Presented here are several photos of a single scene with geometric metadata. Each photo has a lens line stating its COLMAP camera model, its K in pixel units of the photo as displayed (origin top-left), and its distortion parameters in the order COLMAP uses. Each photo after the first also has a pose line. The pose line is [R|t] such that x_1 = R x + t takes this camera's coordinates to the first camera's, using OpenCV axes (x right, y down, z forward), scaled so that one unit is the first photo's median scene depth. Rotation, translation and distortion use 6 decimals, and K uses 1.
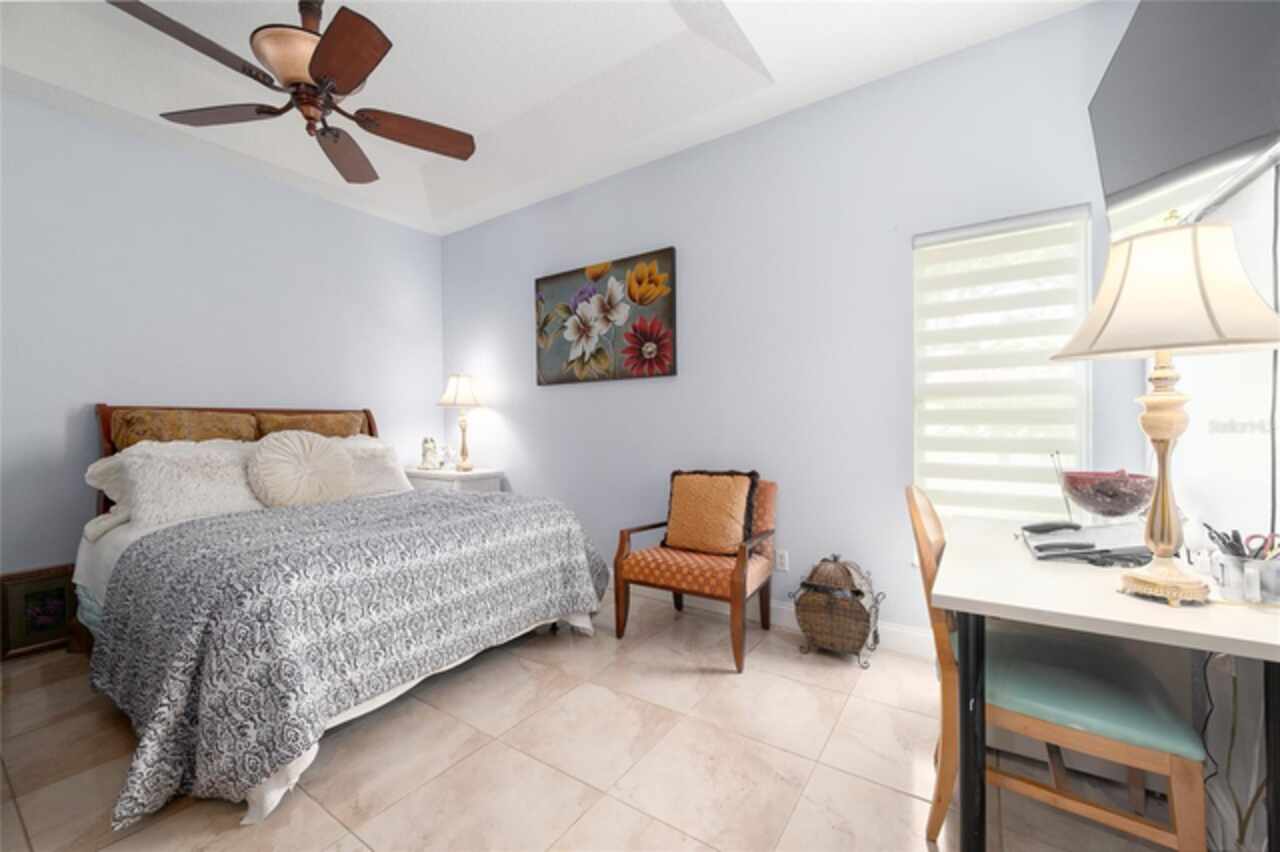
lens RADIAL K [[508.9, 0, 647.3], [0, 508.9, 431.9], [0, 0, 1]] dist [-0.000969, 0.000224]
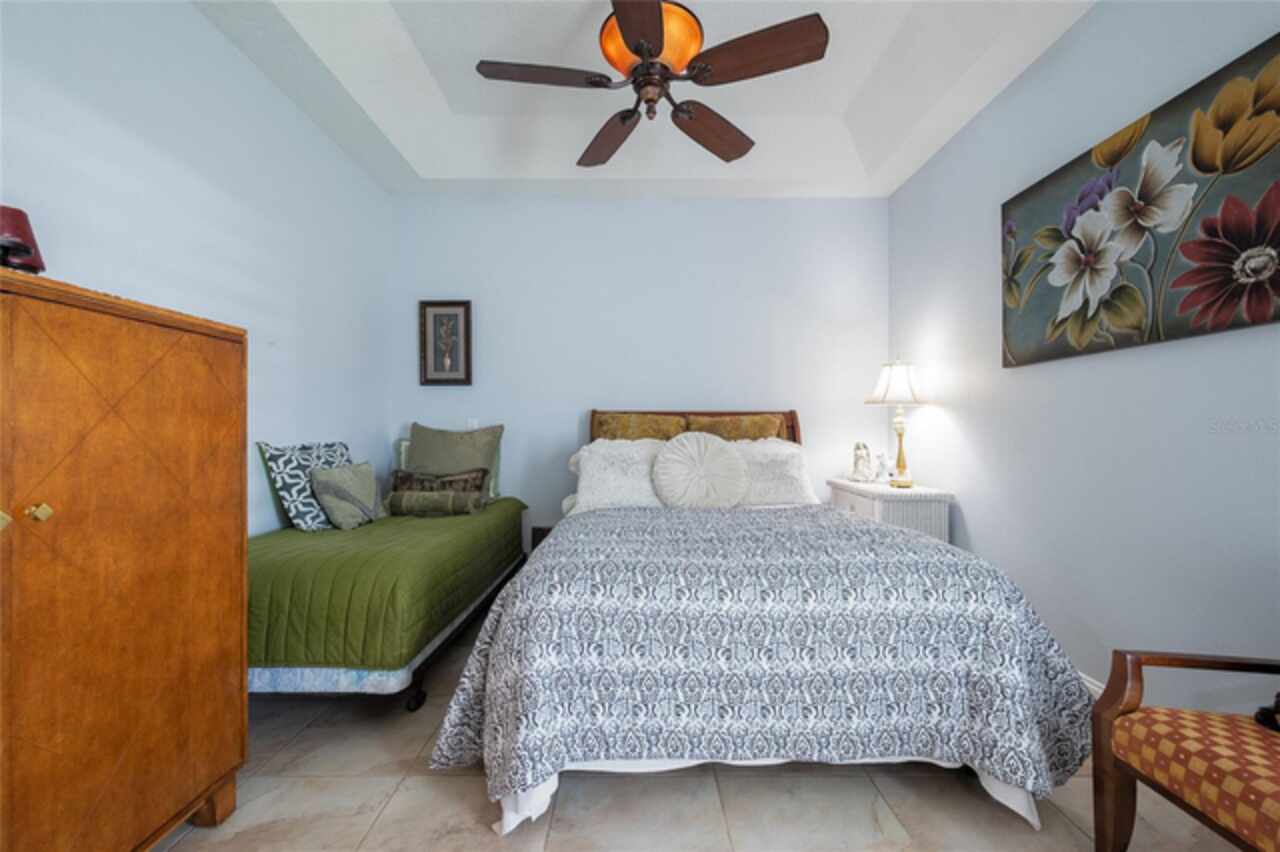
lens RADIAL K [[508.9, 0, 647.3], [0, 508.9, 431.9], [0, 0, 1]] dist [-0.000969, 0.000224]
pose [[0.555052, 0.014390, -0.831691, 0.098712], [-0.019260, 0.999805, 0.004445, -0.005693], [0.831592, 0.013551, 0.555221, 0.367360]]
